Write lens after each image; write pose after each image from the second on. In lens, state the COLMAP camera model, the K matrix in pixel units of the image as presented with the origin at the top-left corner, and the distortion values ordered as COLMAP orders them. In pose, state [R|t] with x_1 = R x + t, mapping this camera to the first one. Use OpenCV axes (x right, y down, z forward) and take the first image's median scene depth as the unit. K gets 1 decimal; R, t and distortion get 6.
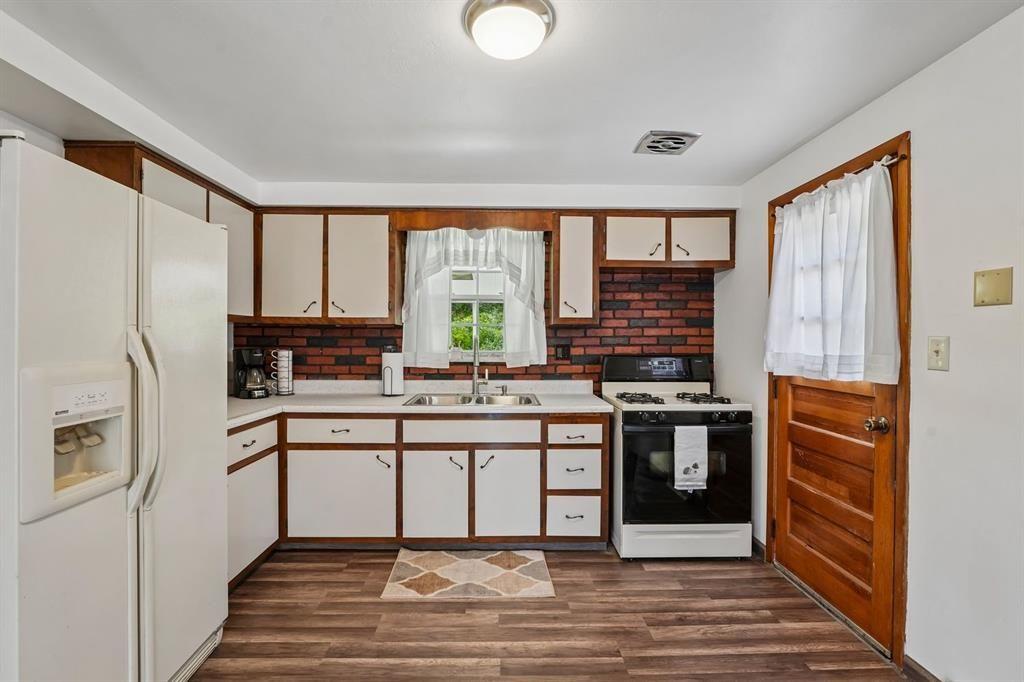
lens RADIAL K [[469.0, 0, 497.5], [0, 469.0, 341.3], [0, 0, 1]] dist [-0.014080, -0.000721]
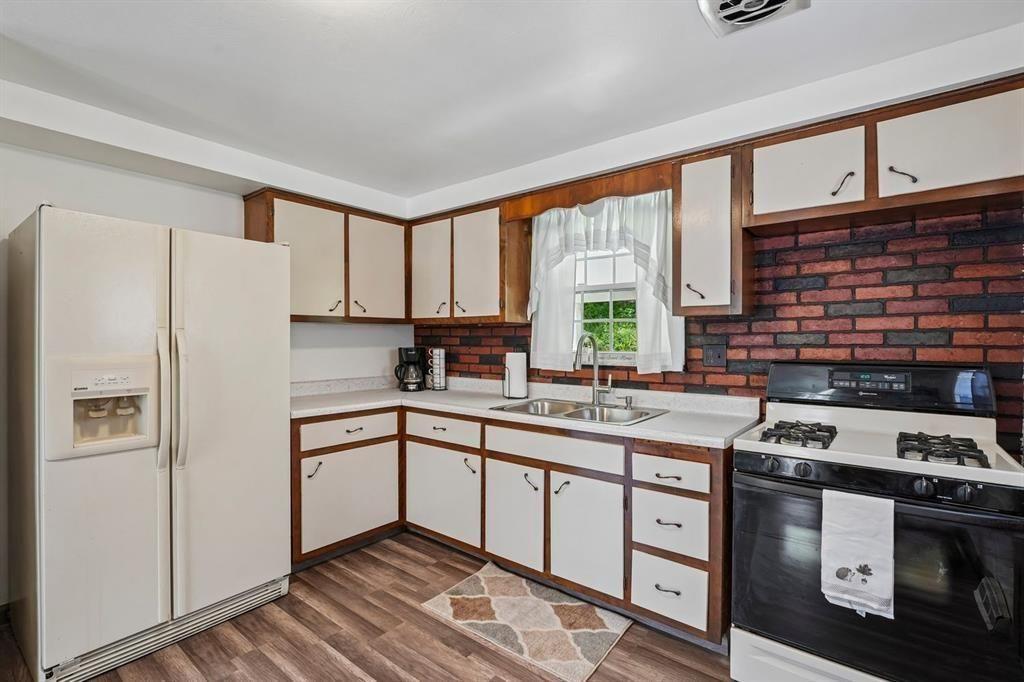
lens RADIAL K [[469.0, 0, 510.9], [0, 469.0, 342.0], [0, 0, 1]] dist [-0.014080, -0.000721]
pose [[0.772546, 0.000554, -0.634959, 0.394674], [0.000055, 1.000000, 0.000939, 0.002378], [0.634959, -0.000760, 0.772545, 0.287884]]
